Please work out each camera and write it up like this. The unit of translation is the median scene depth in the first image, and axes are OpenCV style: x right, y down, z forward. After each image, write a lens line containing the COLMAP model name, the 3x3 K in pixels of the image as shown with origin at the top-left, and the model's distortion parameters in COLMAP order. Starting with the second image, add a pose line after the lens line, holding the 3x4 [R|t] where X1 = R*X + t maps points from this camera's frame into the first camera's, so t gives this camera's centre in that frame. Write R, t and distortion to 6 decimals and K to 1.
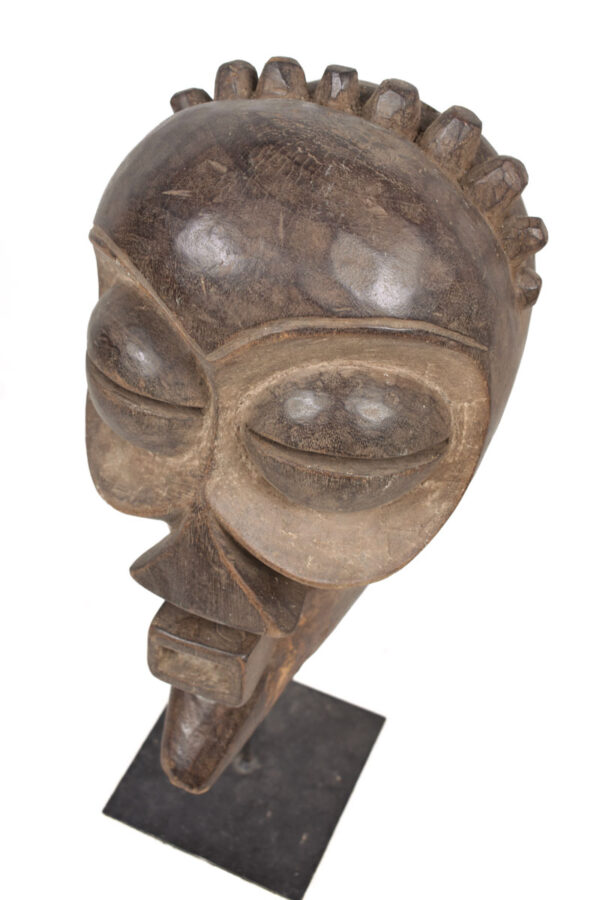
lens RADIAL K [[1177.8, 0, 300.0], [0, 1177.8, 450.0], [0, 0, 1]] dist [-0.027641, -0.065575]
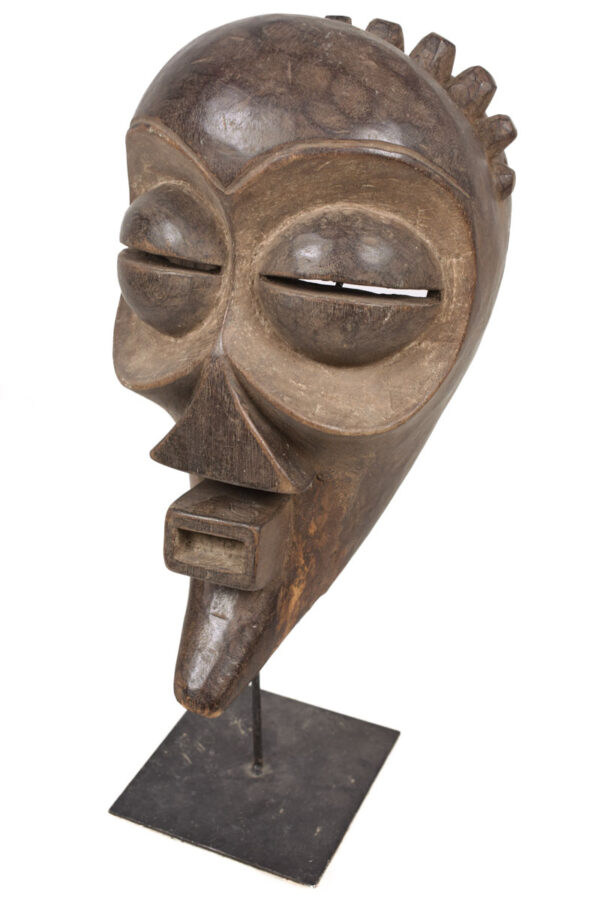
lens RADIAL K [[1177.8, 0, 300.0], [0, 1177.8, 450.0], [0, 0, 1]] dist [-0.027641, -0.065575]
pose [[0.999902, -0.013124, -0.004871, -0.003807], [0.010963, 0.950521, -0.310468, 0.474641], [0.008705, 0.310384, 0.950571, -0.016794]]
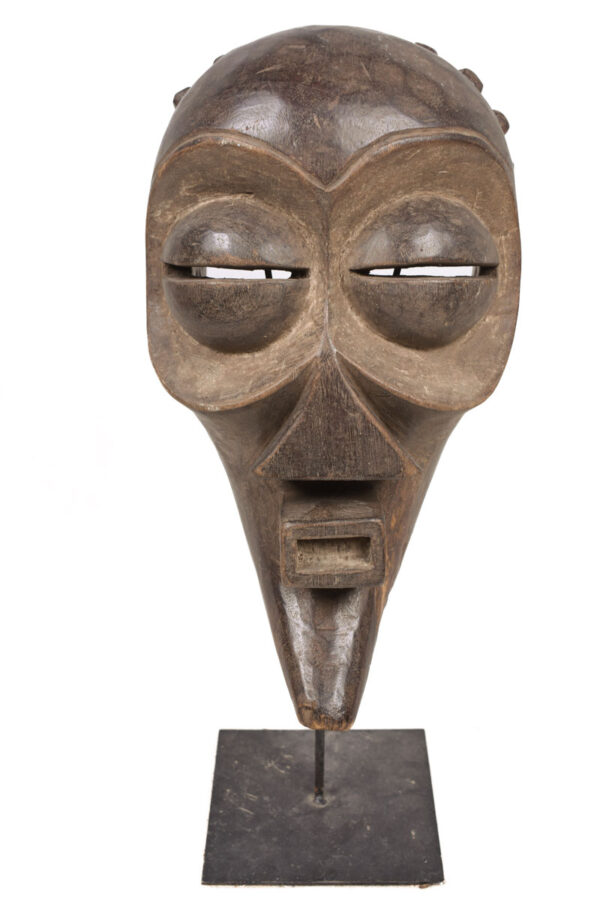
lens RADIAL K [[1177.8, 0, 300.0], [0, 1177.8, 450.0], [0, 0, 1]] dist [-0.027641, -0.065575]
pose [[0.912493, -0.189665, 0.362470, -0.527009], [0.317190, 0.887572, -0.334075, 0.489834], [-0.258356, 0.419813, 0.870063, 0.082869]]
